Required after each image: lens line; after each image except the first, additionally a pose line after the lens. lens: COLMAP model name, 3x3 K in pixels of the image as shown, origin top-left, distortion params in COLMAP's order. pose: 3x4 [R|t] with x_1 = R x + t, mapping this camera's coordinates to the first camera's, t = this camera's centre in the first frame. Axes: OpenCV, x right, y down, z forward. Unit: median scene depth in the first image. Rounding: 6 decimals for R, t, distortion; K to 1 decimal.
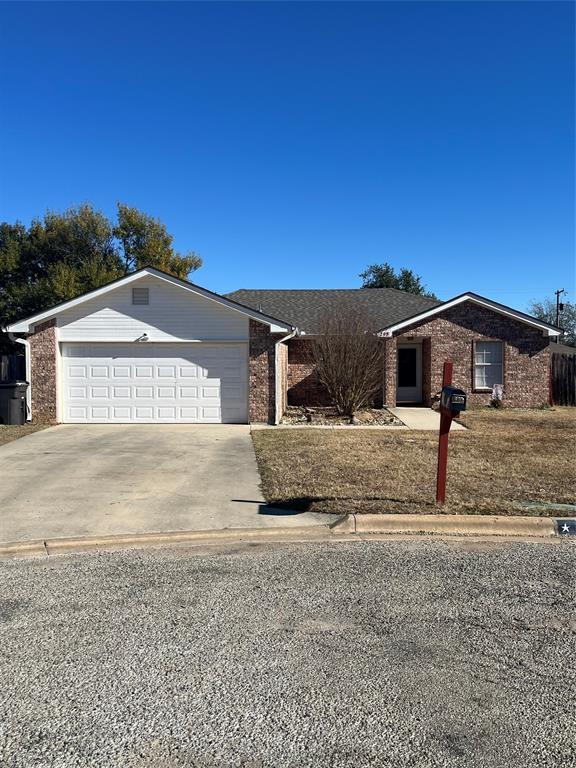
lens RADIAL K [[689.4, 0, 288.0], [0, 689.4, 384.0], [0, 0, 1]] dist [0.070564, -0.089564]
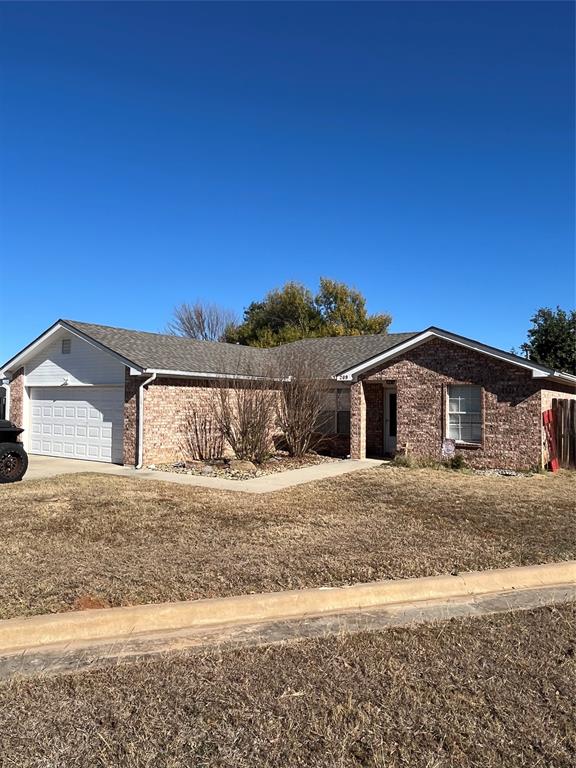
lens RADIAL K [[542.8, 0, 288.0], [0, 542.8, 384.0], [0, 0, 1]] dist [0.001048, 0.000136]
pose [[0.847025, -0.007407, -0.531501, 0.457255], [-0.032405, 0.997324, -0.065541, -0.013940], [0.530564, 0.072739, 0.844518, 0.349183]]
